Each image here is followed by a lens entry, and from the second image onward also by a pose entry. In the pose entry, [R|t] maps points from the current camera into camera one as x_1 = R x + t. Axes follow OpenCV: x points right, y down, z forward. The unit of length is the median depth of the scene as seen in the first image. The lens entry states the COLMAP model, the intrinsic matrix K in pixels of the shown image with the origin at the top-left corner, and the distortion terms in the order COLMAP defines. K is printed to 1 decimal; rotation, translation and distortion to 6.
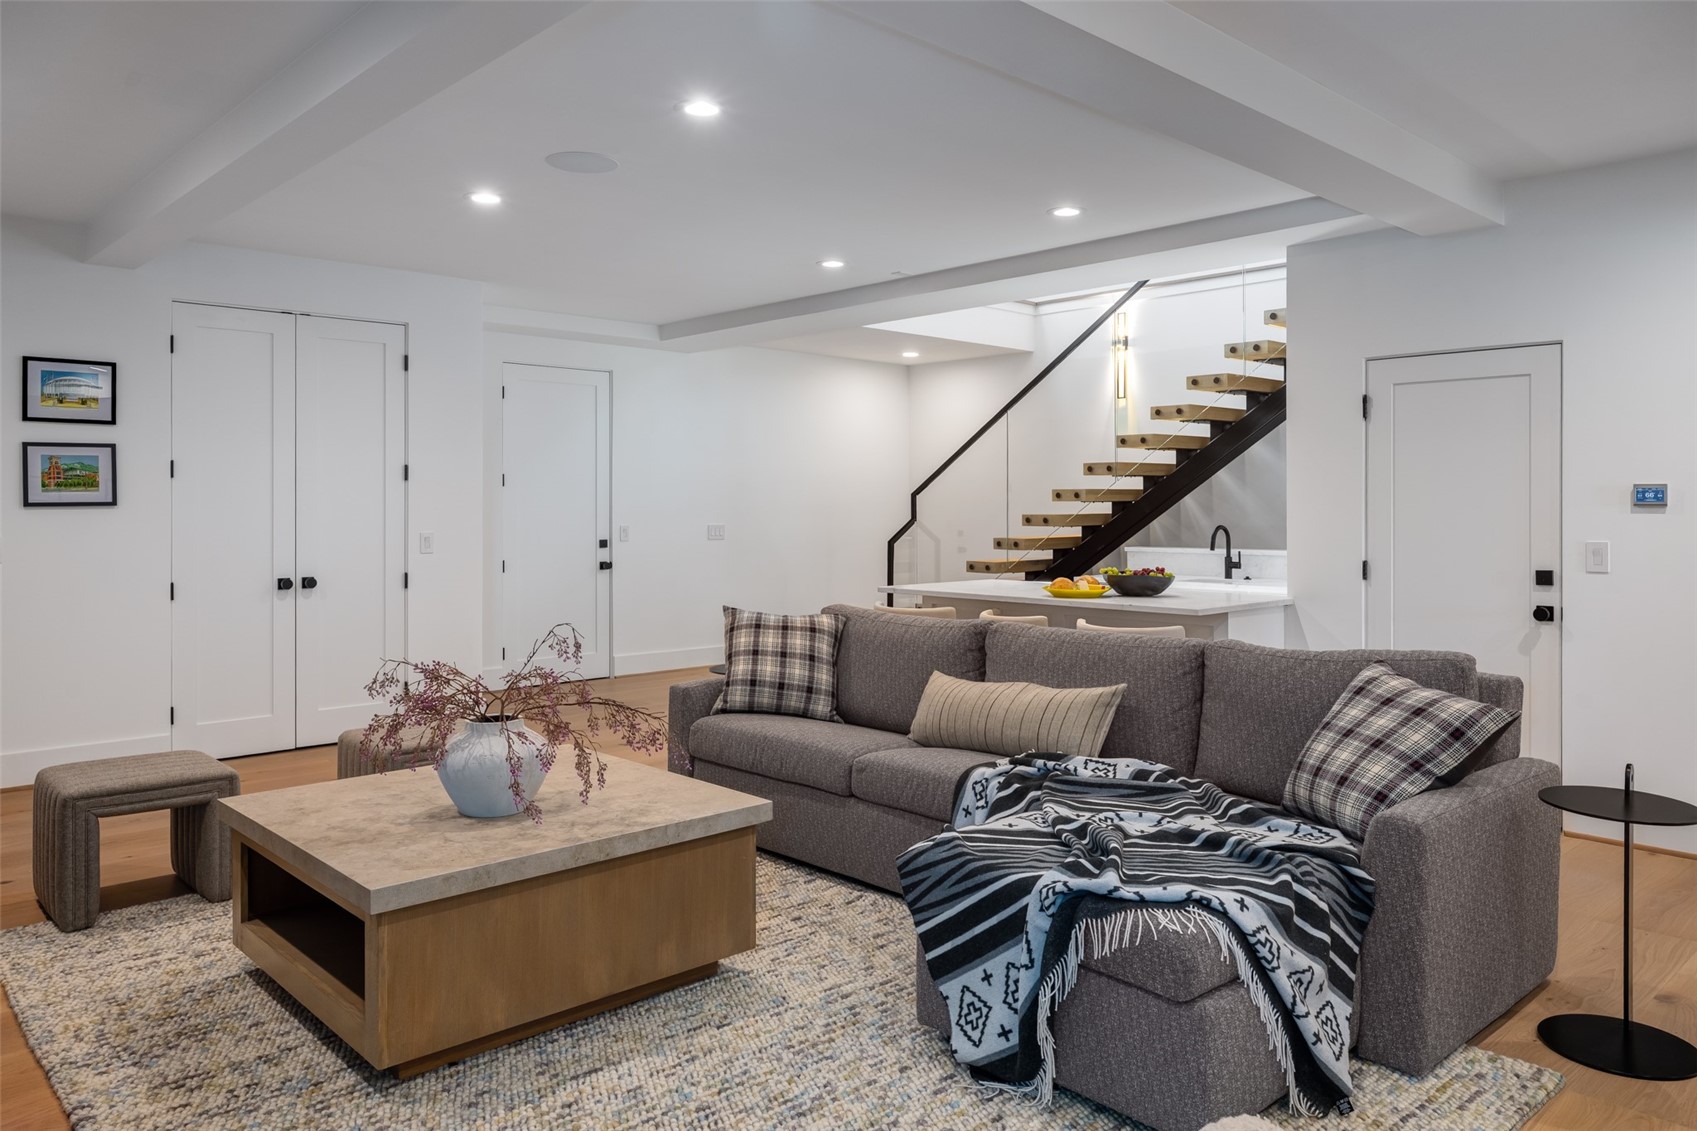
lens RADIAL K [[1201.1, 0, 848.2], [0, 1201.1, 563.3], [0, 0, 1]] dist [-0.025375, 0.004513]
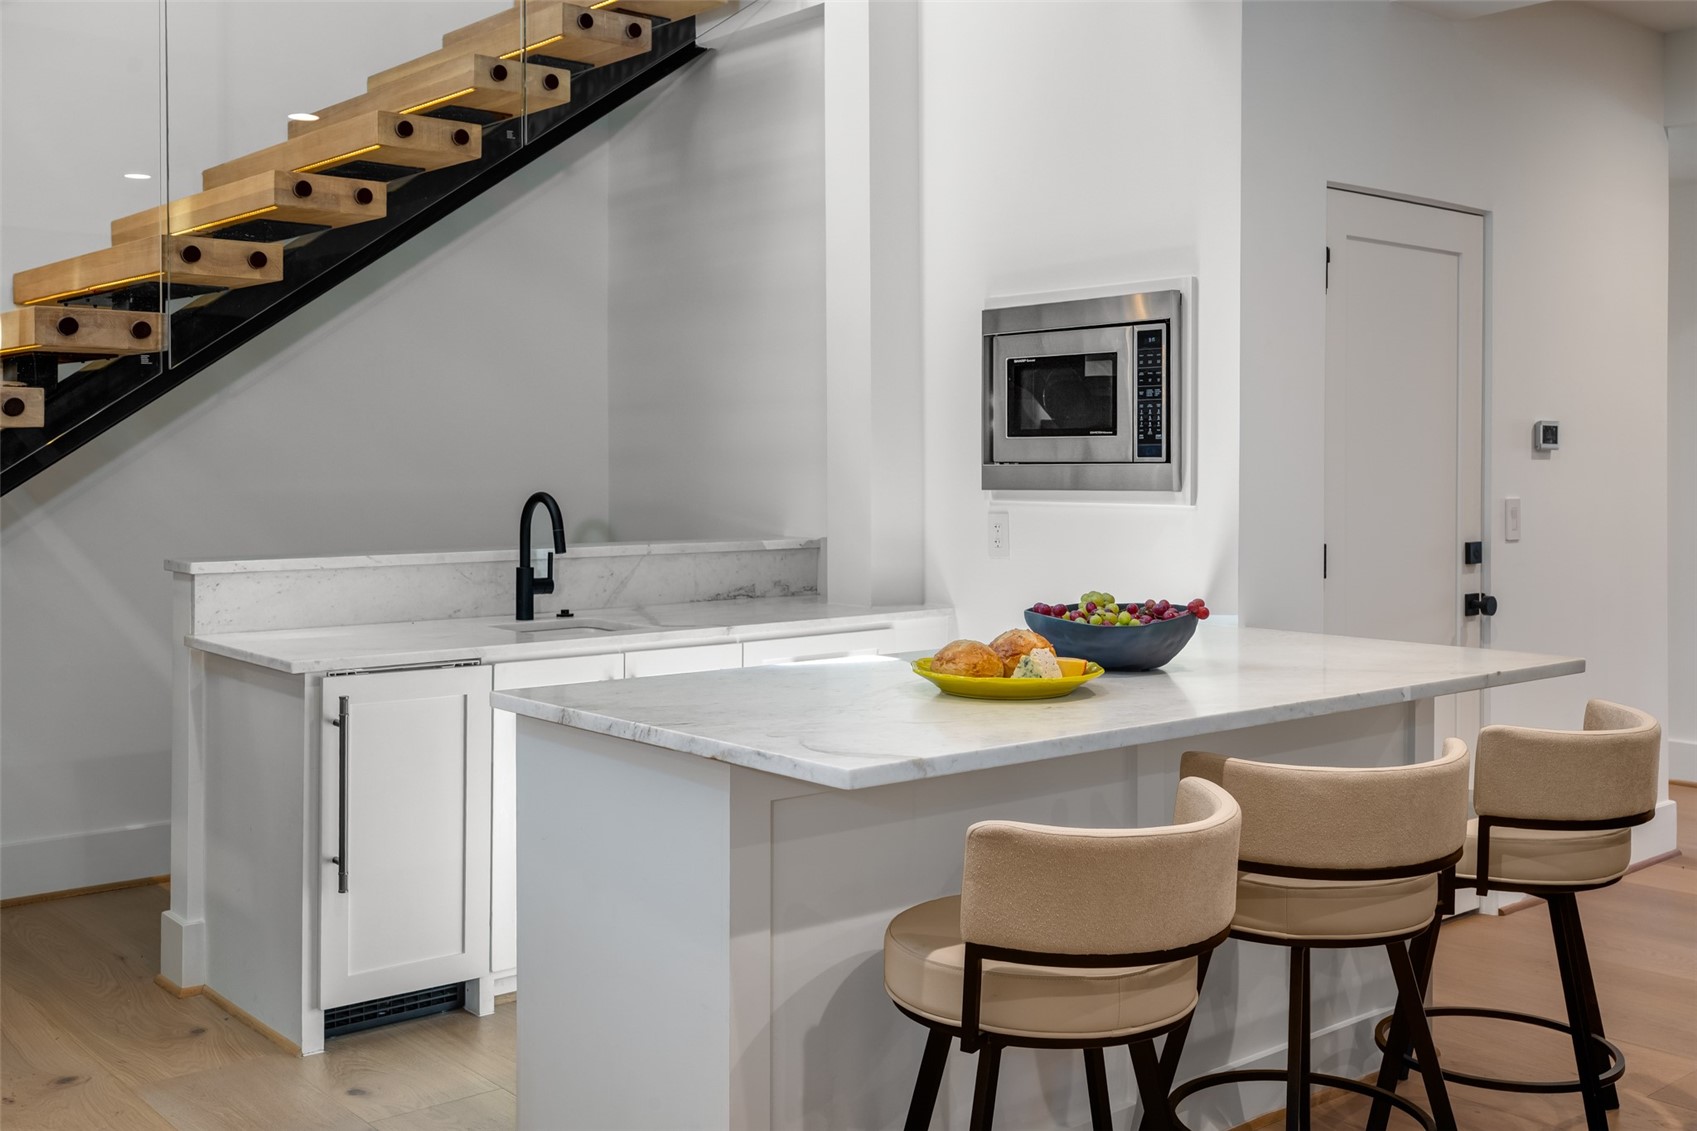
lens RADIAL K [[1678.5, 0, 842.2], [0, 1678.5, 489.0], [0, 0, 1]] dist [0.035620, 0.000000]
pose [[0.056295, -0.023594, 0.998135, -0.437393], [0.045164, 0.998758, 0.021062, -0.065169], [-0.997392, 0.043895, 0.057291, 1.354919]]
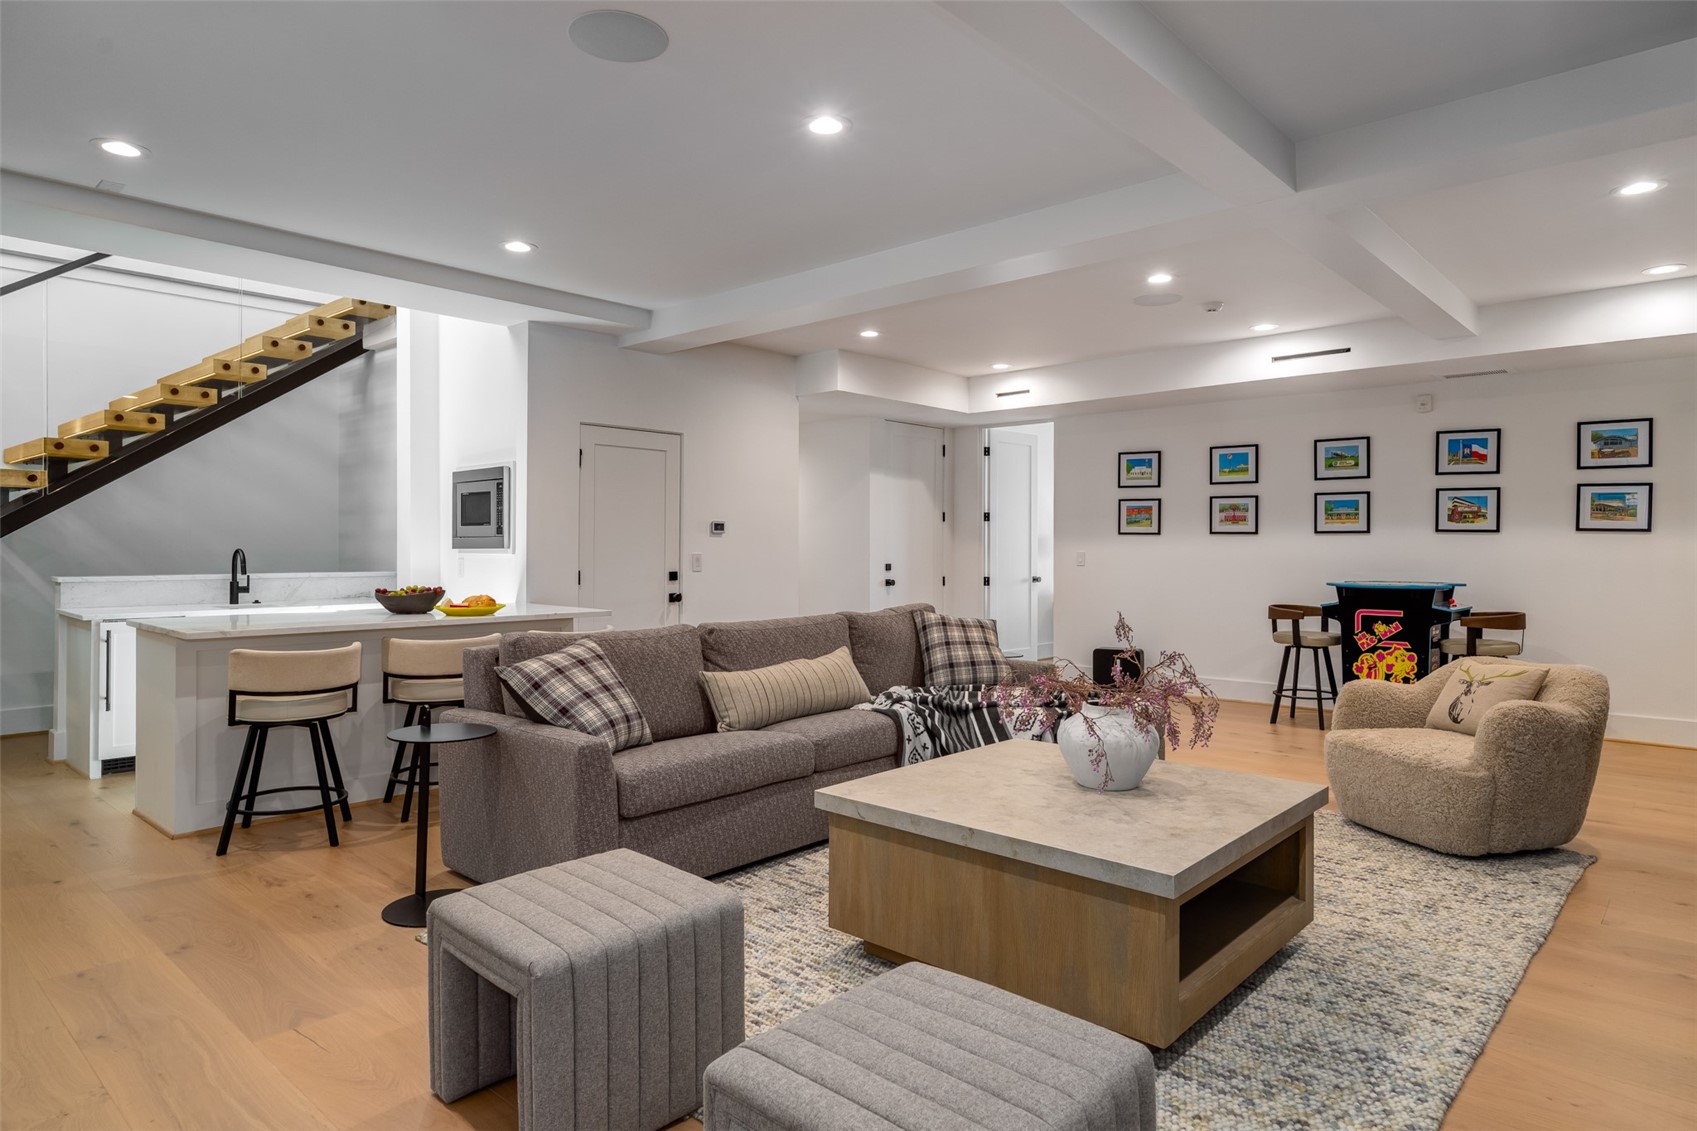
lens RADIAL K [[977.5, 0, 849.3], [0, 977.5, 550.6], [0, 0, 1]] dist [-0.000473, -0.002381]
pose [[-0.075835, -0.010968, 0.997060, -0.829032], [0.041505, 0.999038, 0.014146, -0.033608], [-0.996256, 0.042455, -0.075307, 0.884333]]
